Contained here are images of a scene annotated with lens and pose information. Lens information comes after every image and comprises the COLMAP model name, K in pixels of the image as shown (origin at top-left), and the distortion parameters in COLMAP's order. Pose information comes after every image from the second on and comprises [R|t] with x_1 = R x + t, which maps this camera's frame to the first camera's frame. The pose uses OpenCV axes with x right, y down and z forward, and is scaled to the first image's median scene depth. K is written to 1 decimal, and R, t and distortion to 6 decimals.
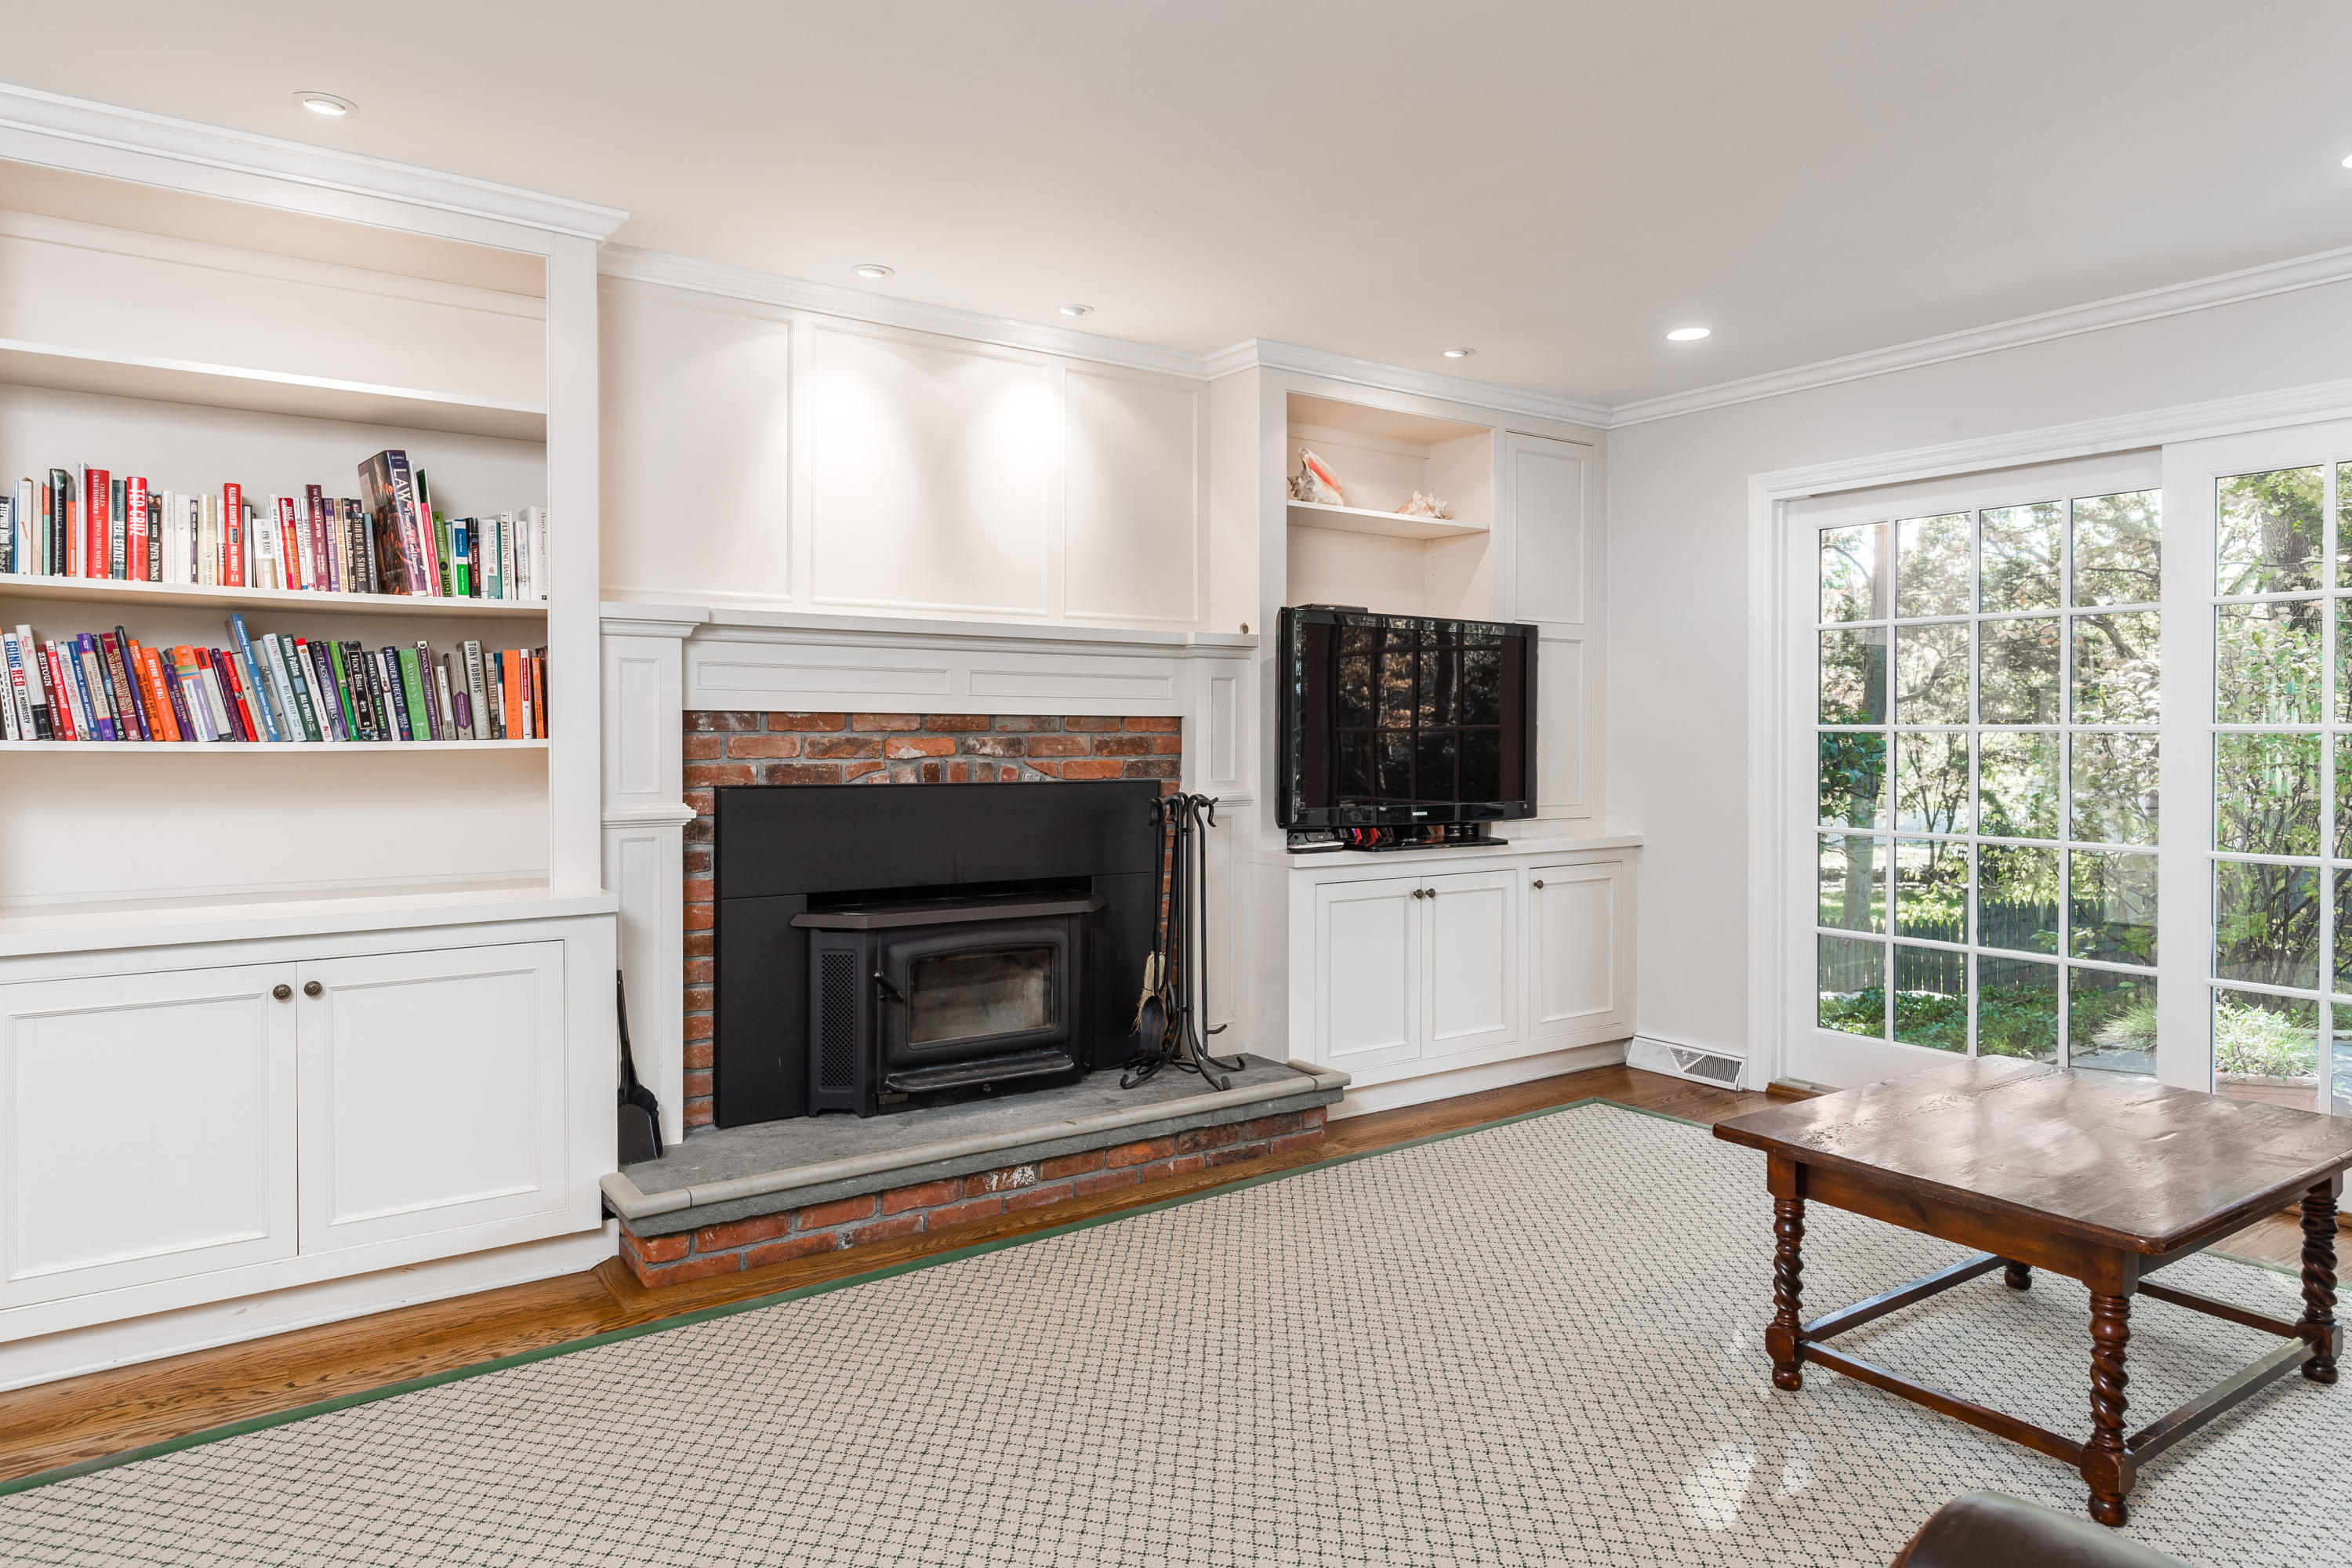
lens RADIAL K [[1439.8, 0, 1186.8], [0, 1439.8, 712.5], [0, 0, 1]] dist [0.000896, -0.001259]
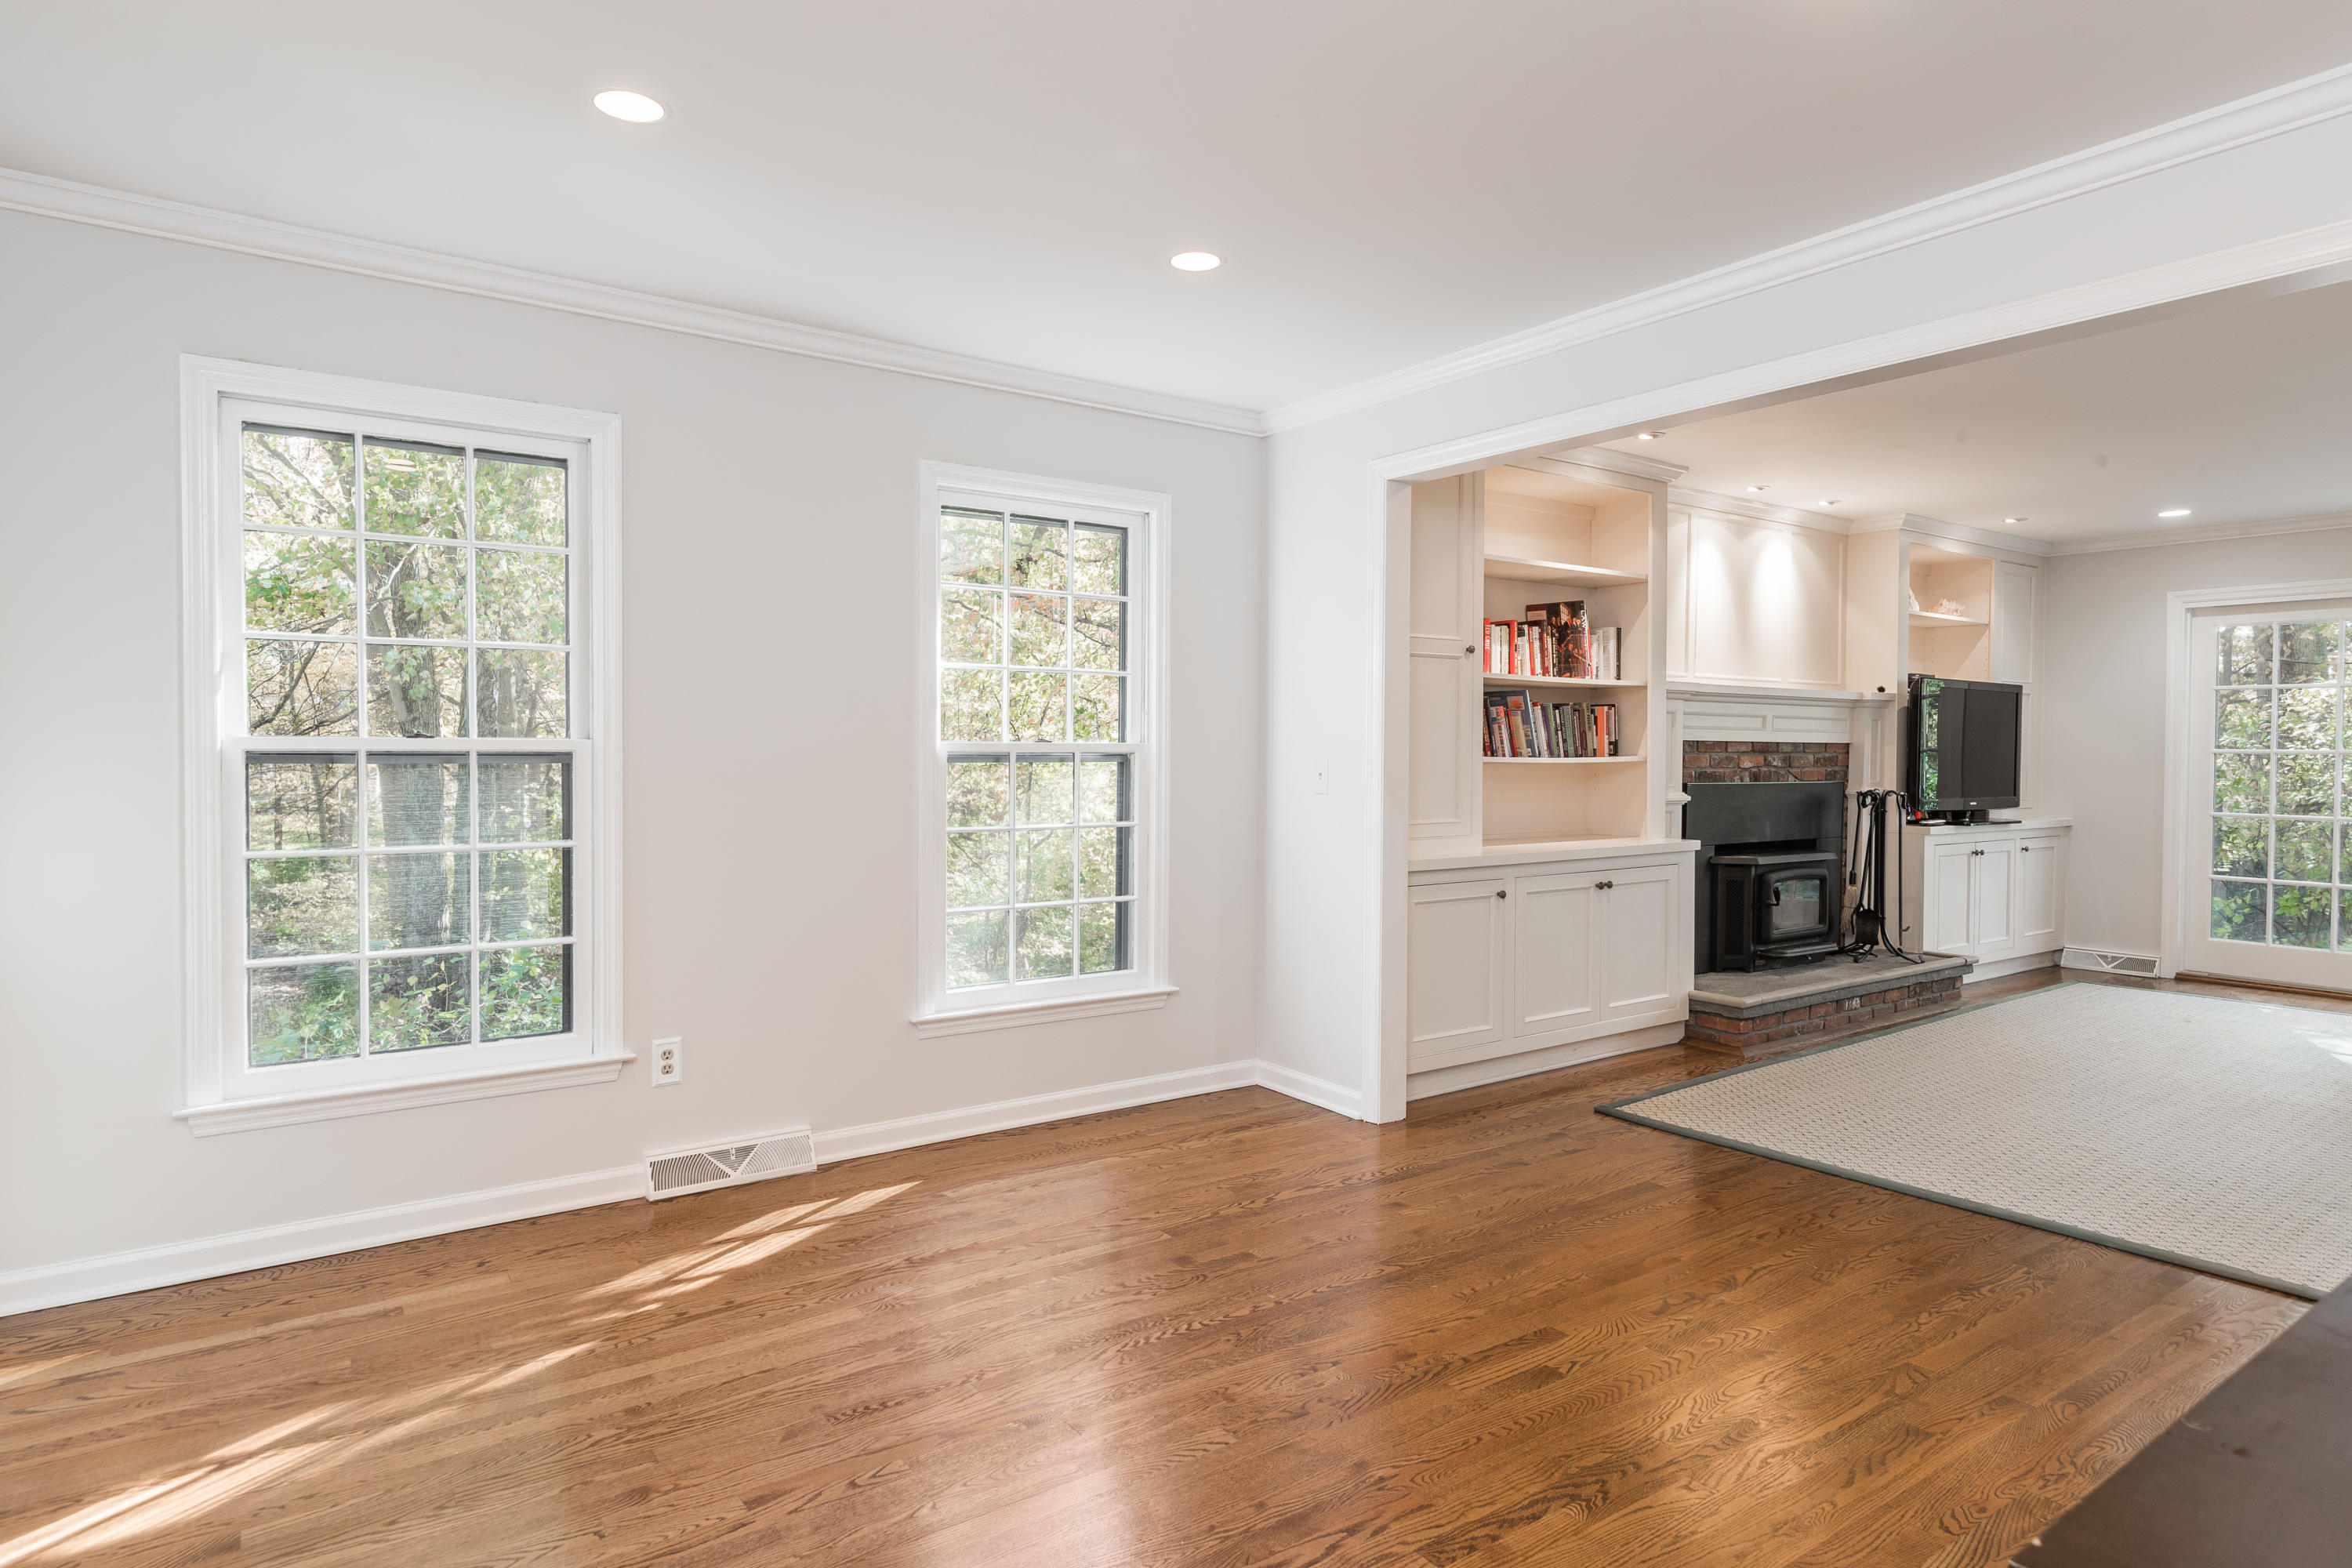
lens RADIAL K [[1346.4, 0, 1158.6], [0, 1346.4, 760.6], [0, 0, 1]] dist [0.006069, 0.004396]
pose [[0.999899, 0.000502, 0.014218, -0.885919], [-0.000751, 0.999846, 0.017506, -0.004543], [-0.014207, -0.017515, 0.999746, -0.572055]]
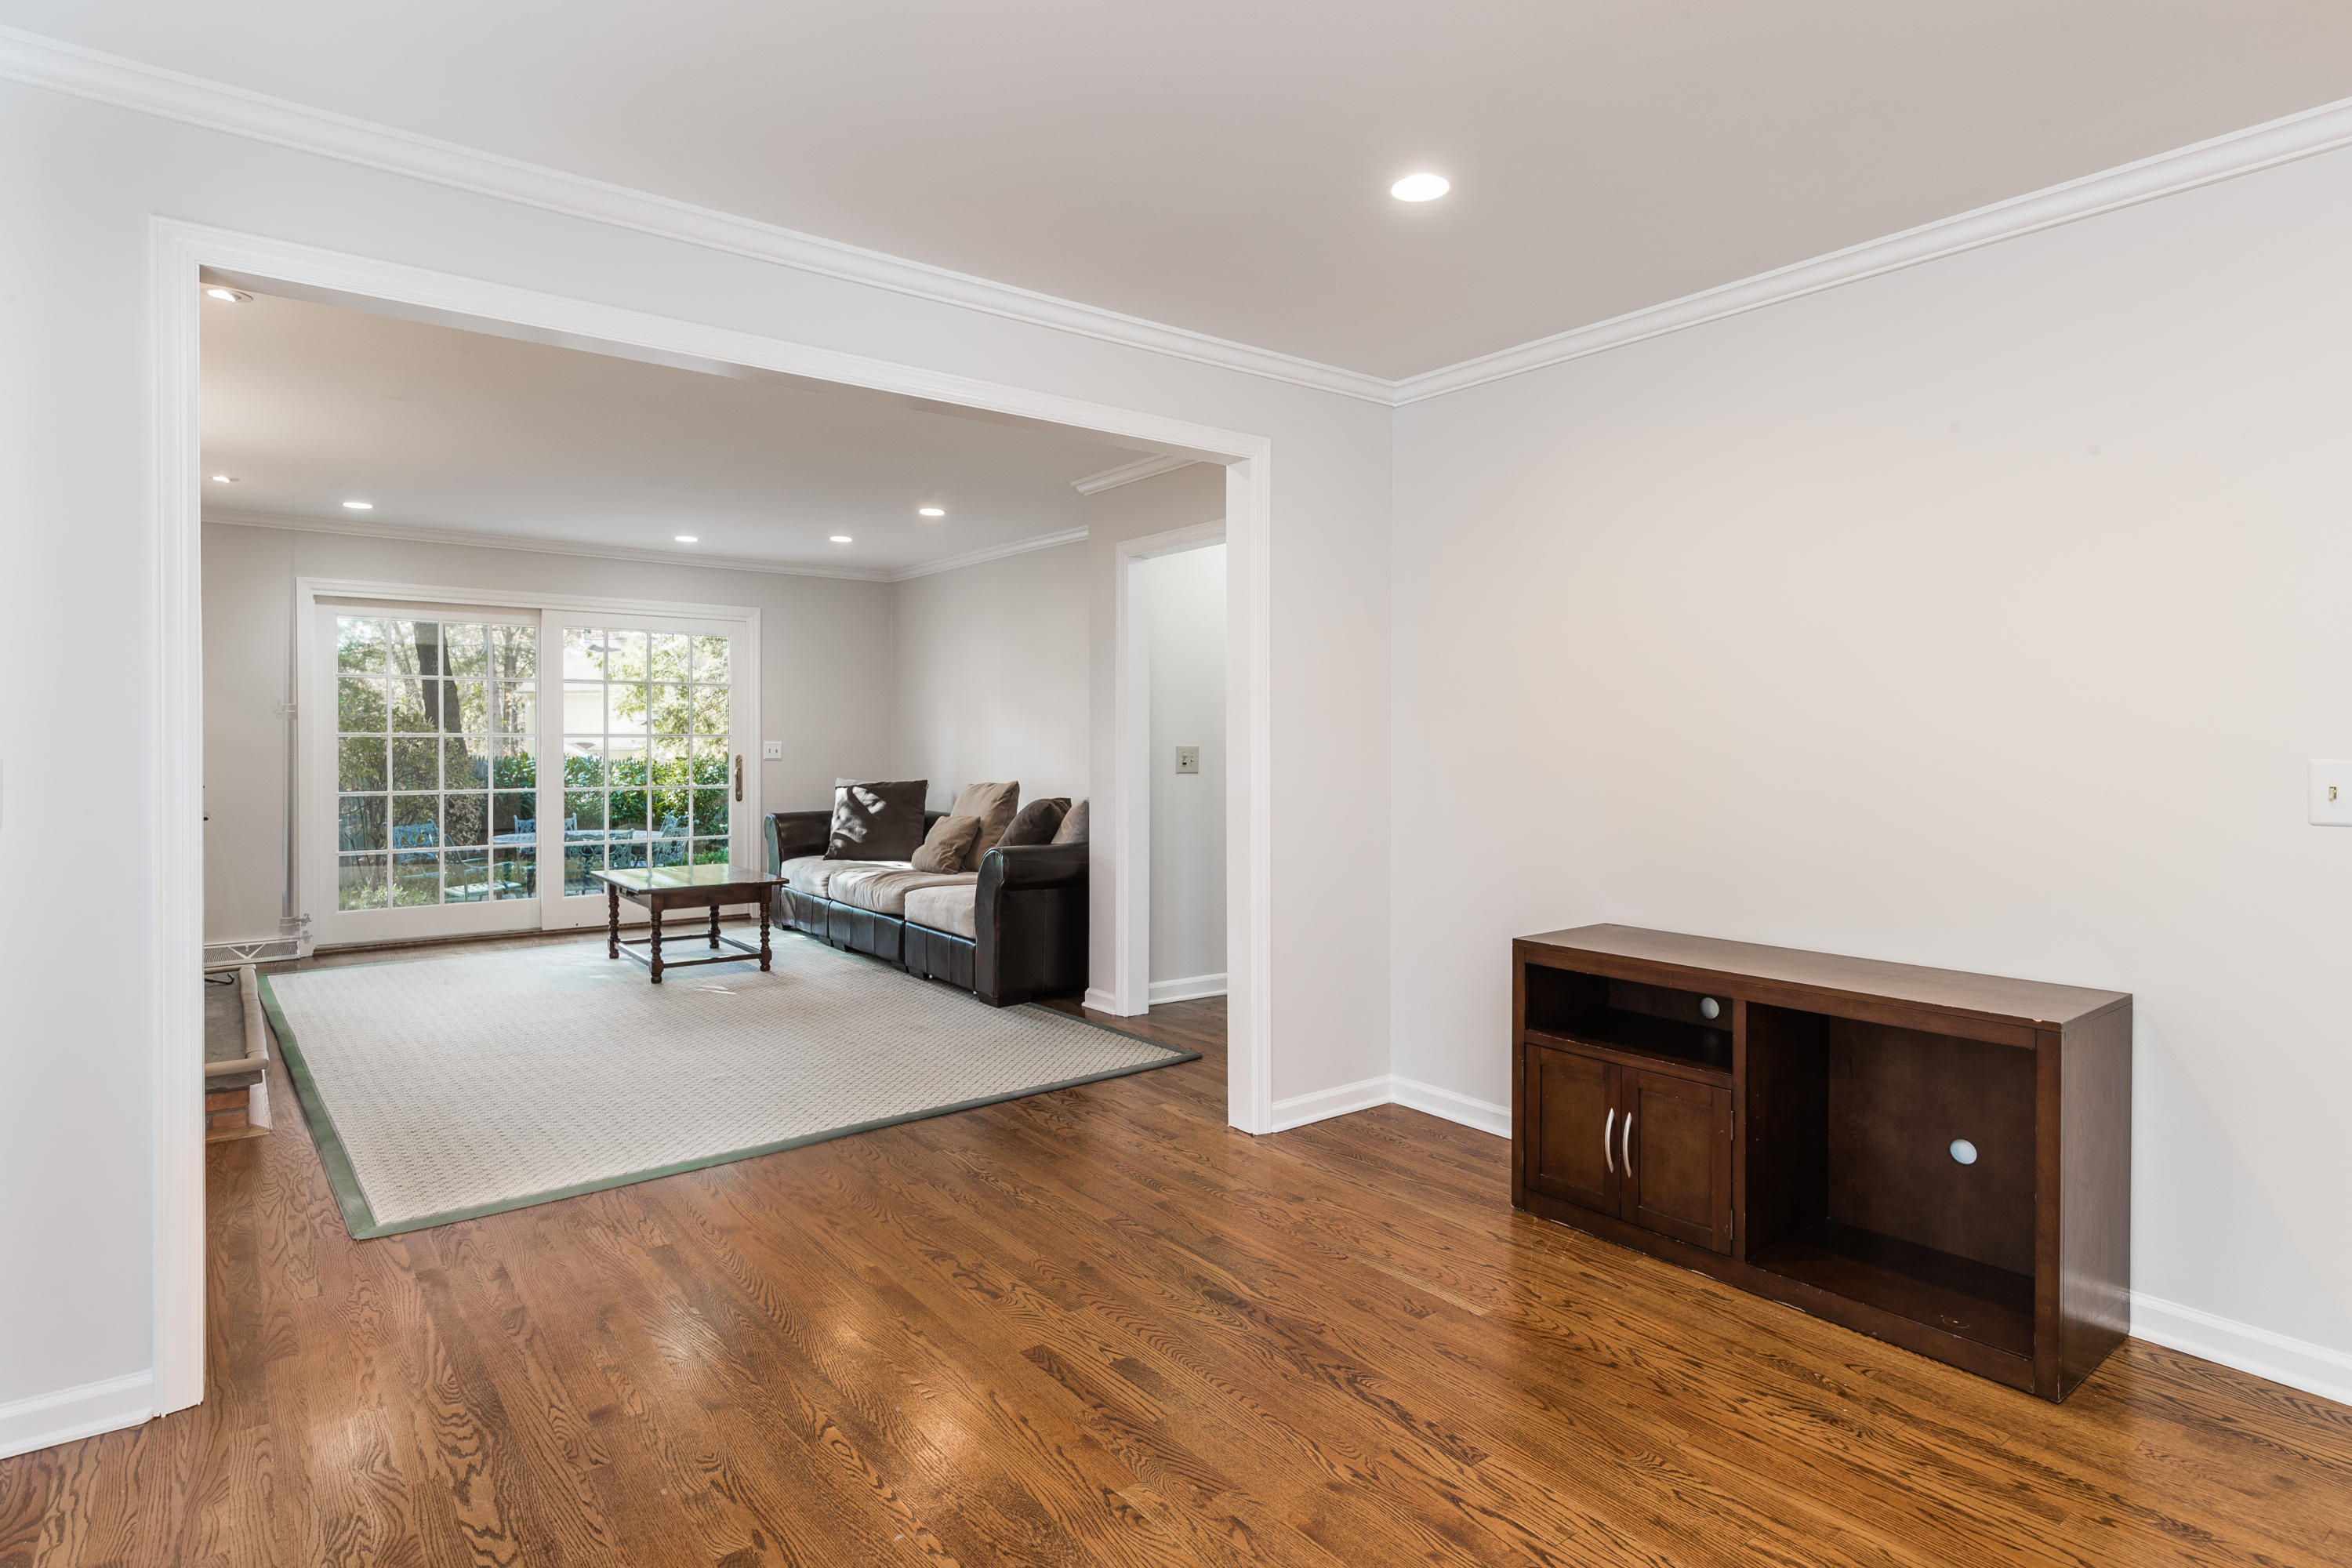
lens RADIAL K [[1234.8, 0, 1232.1], [0, 1234.8, 761.5], [0, 0, 1]] dist [0.008456, -0.001003]
pose [[-0.087835, -0.024389, 0.995836, -1.296421], [-0.012124, 0.999652, 0.023413, -0.004546], [-0.996061, -0.010017, -0.088100, 0.097844]]
